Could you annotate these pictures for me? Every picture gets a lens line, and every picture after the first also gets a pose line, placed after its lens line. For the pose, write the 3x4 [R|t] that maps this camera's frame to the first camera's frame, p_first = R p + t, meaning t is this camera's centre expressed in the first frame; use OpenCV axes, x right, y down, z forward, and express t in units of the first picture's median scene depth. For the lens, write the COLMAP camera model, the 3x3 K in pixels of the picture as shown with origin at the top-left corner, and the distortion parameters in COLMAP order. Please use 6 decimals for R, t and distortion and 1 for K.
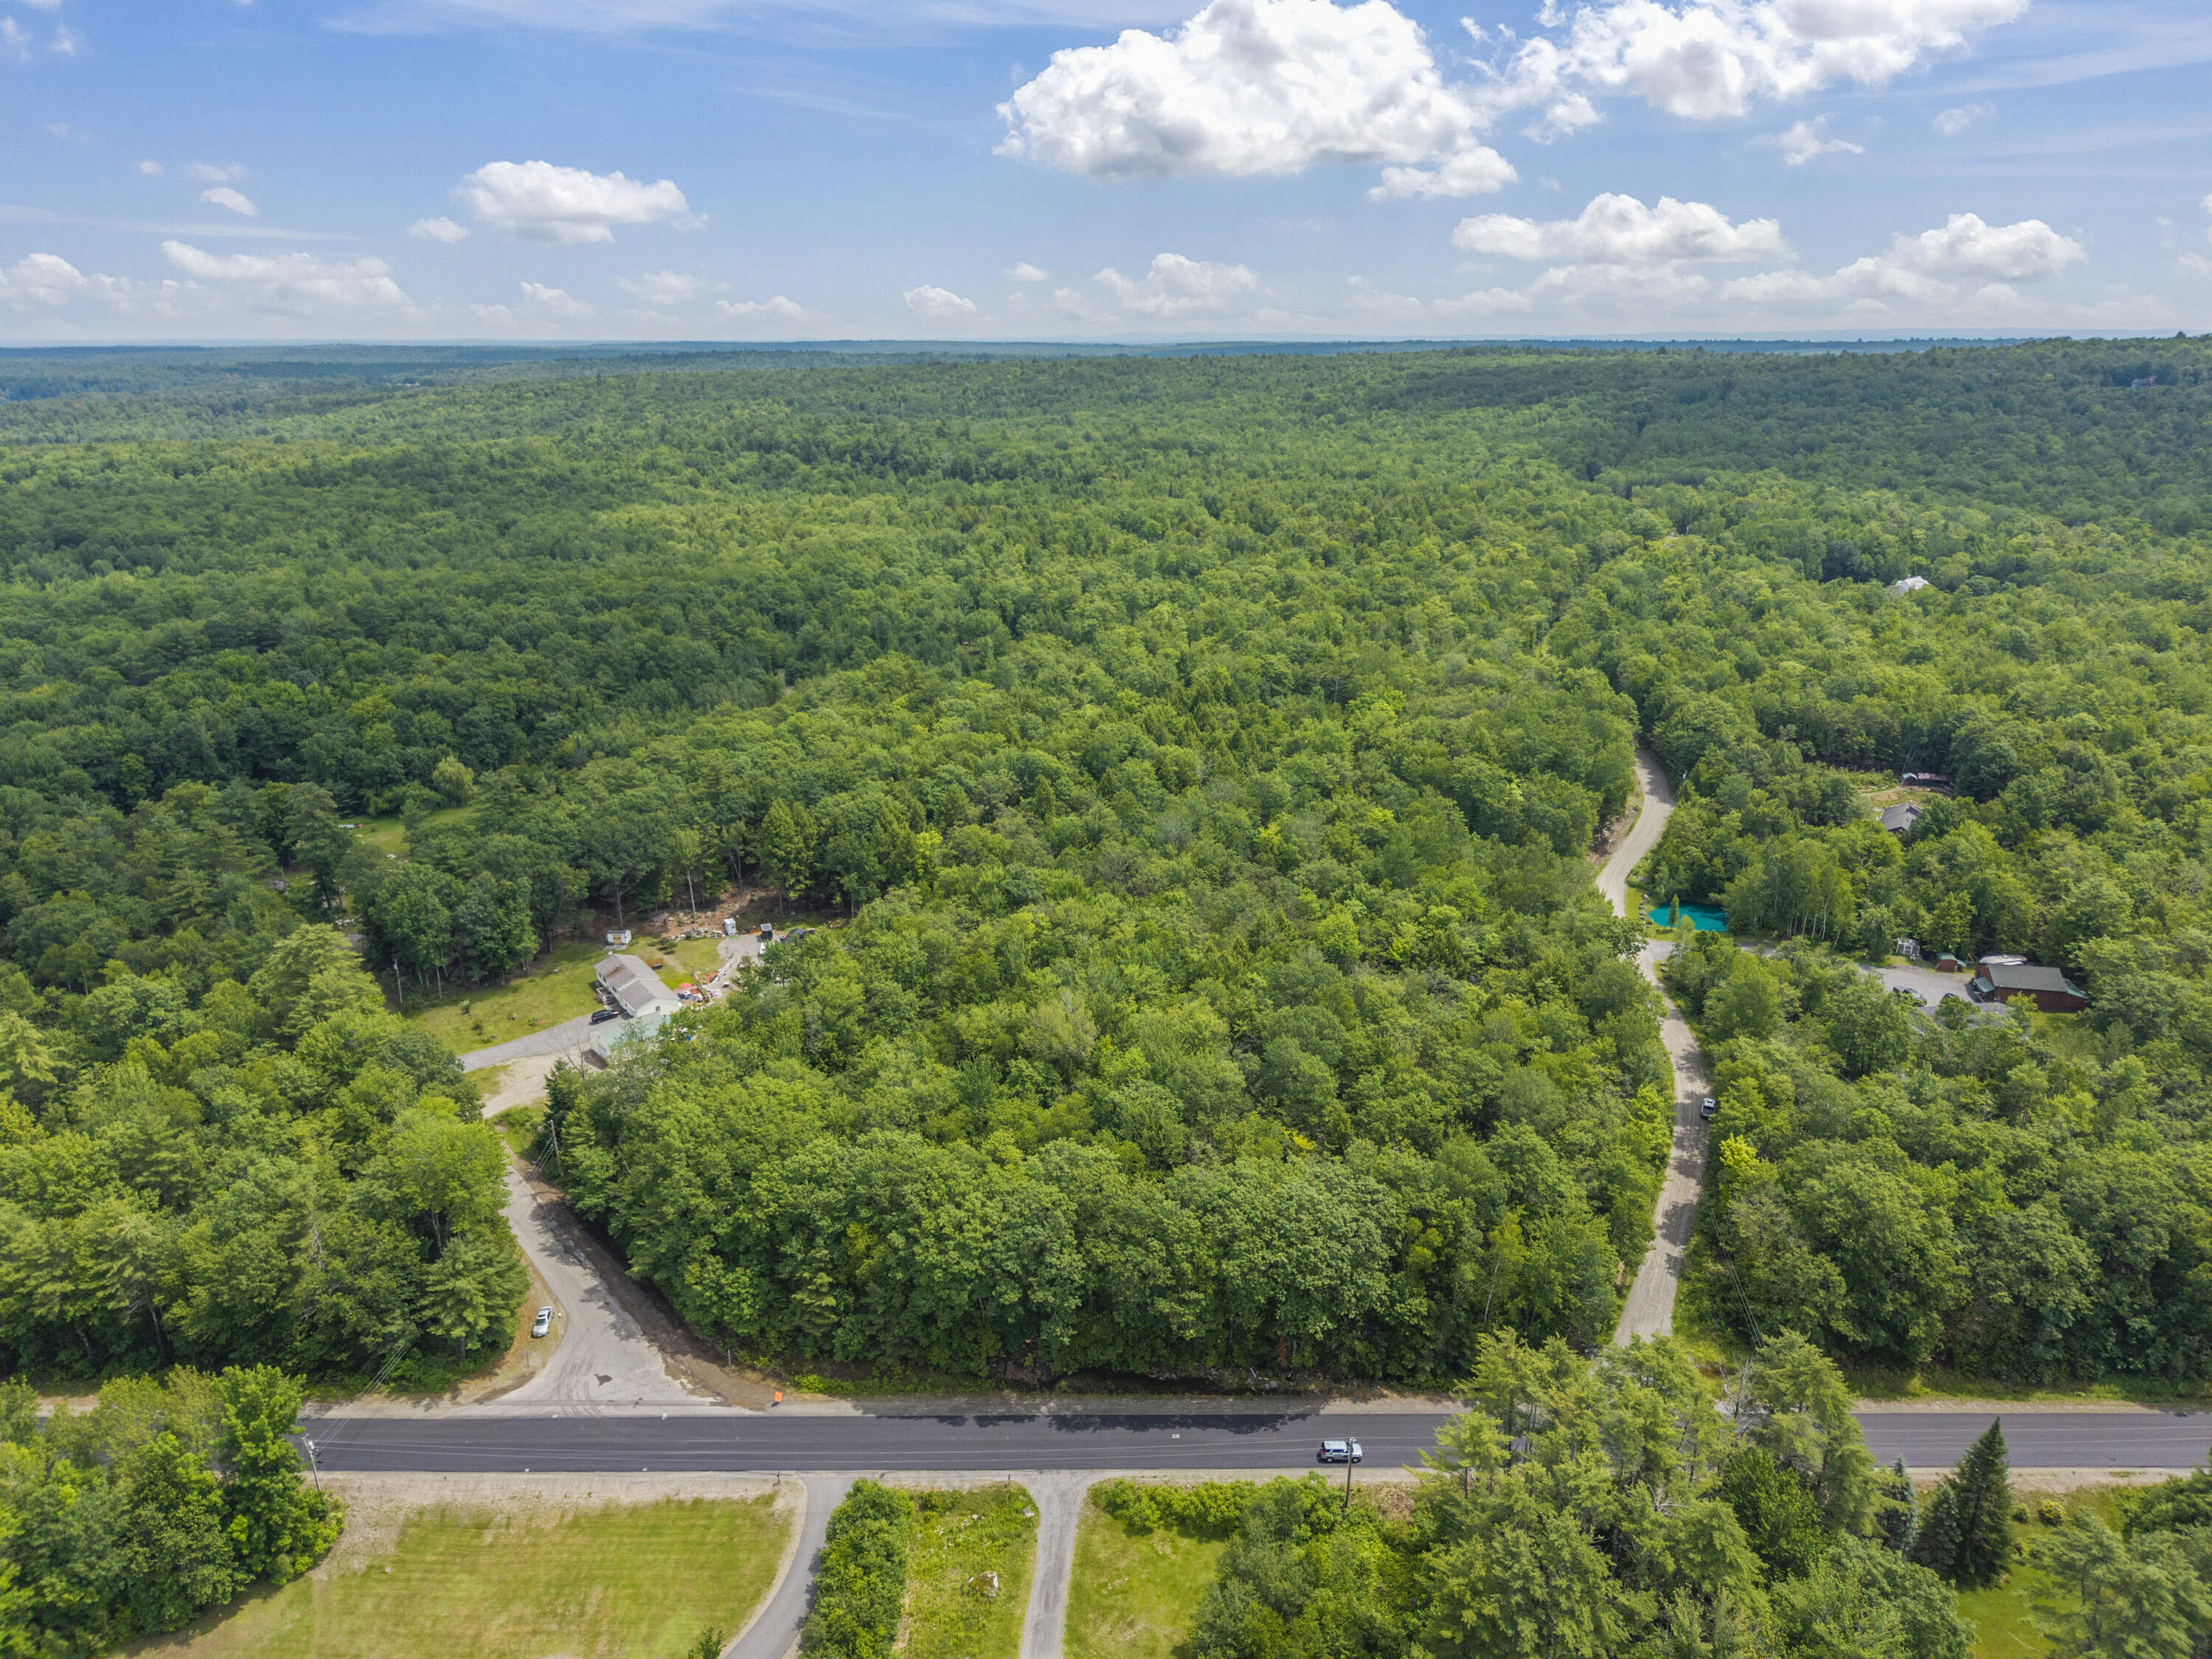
lens RADIAL K [[1476.6, 0, 1106.7], [0, 1476.6, 839.9], [0, 0, 1]] dist [0.007376, -0.004384]
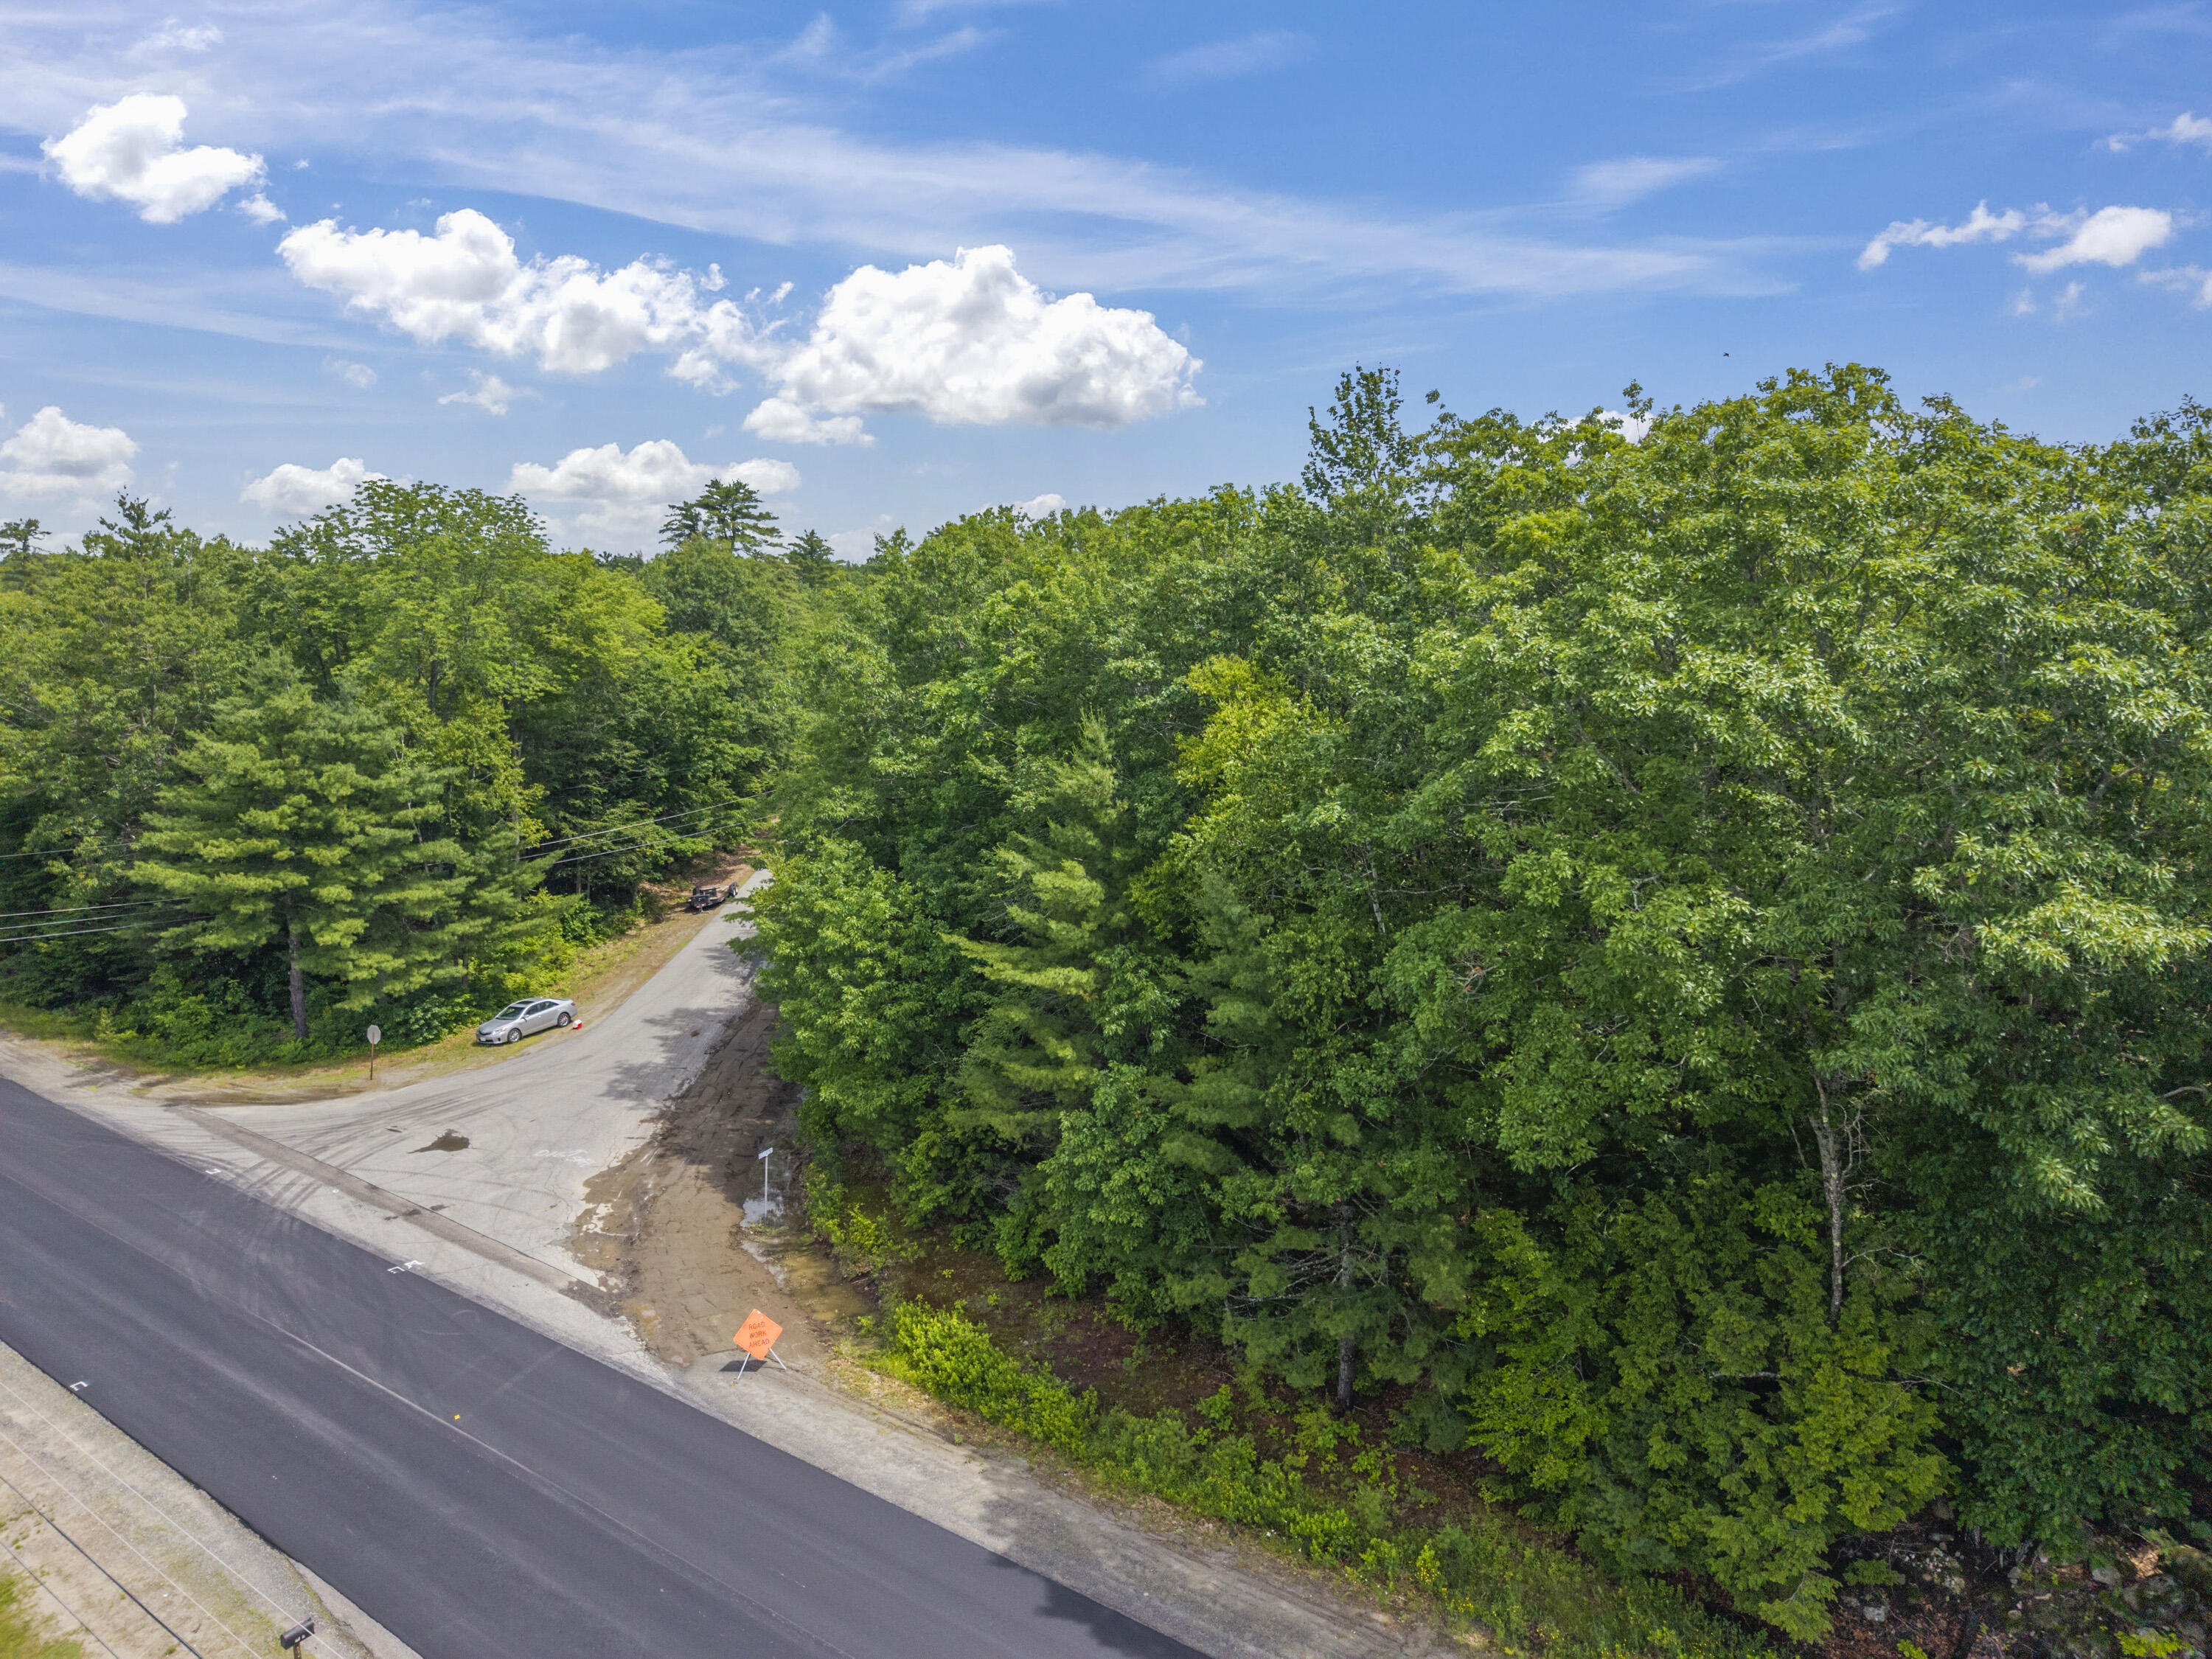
lens RADIAL K [[1490.1, 0, 1106.5], [0, 1490.1, 853.3], [0, 0, 1]] dist [0.015015, 0.001036]
pose [[0.800529, 0.092594, -0.592098, -0.055092], [-0.201570, 0.972031, -0.120518, 0.317288], [0.564379, 0.215827, 0.796803, 0.821023]]
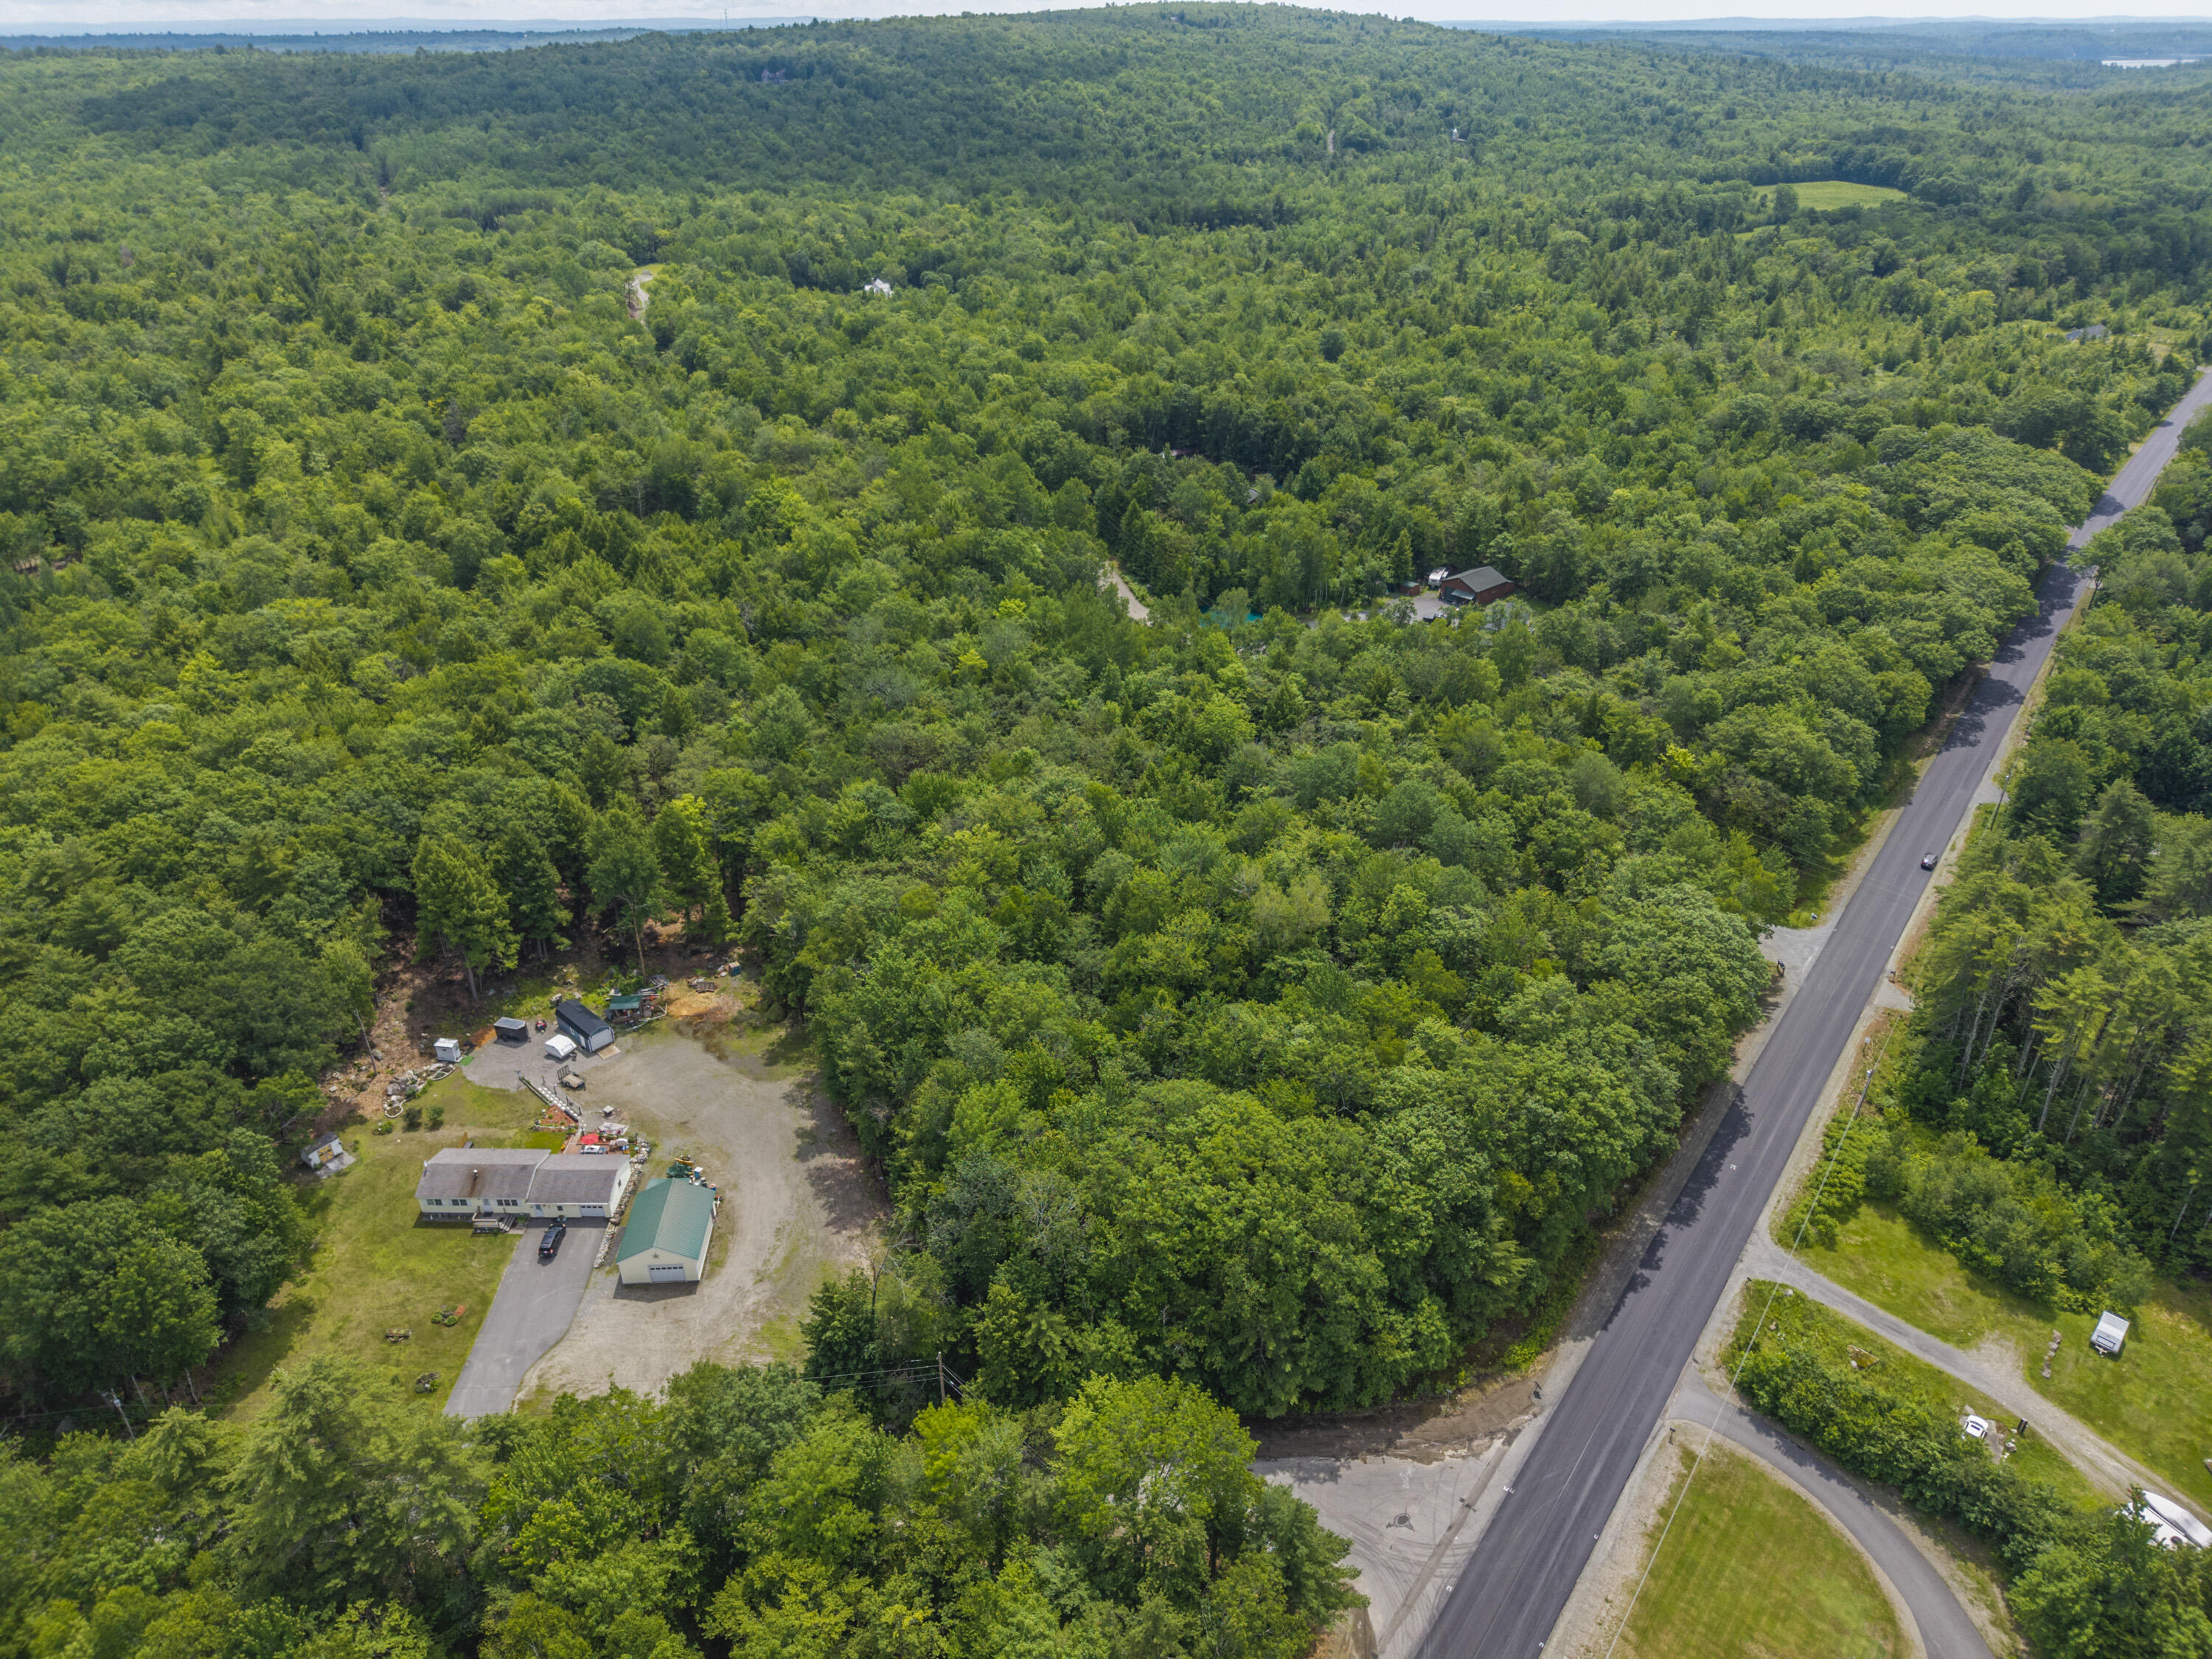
lens RADIAL K [[1475.1, 0, 1106.9], [0, 1475.1, 837.3], [0, 0, 1]] dist [0.008270, 0.000972]
pose [[0.604797, -0.387692, 0.695641, -0.838363], [0.262334, 0.921738, 0.285623, -0.230637], [-0.751932, 0.009746, 0.659169, 0.602595]]
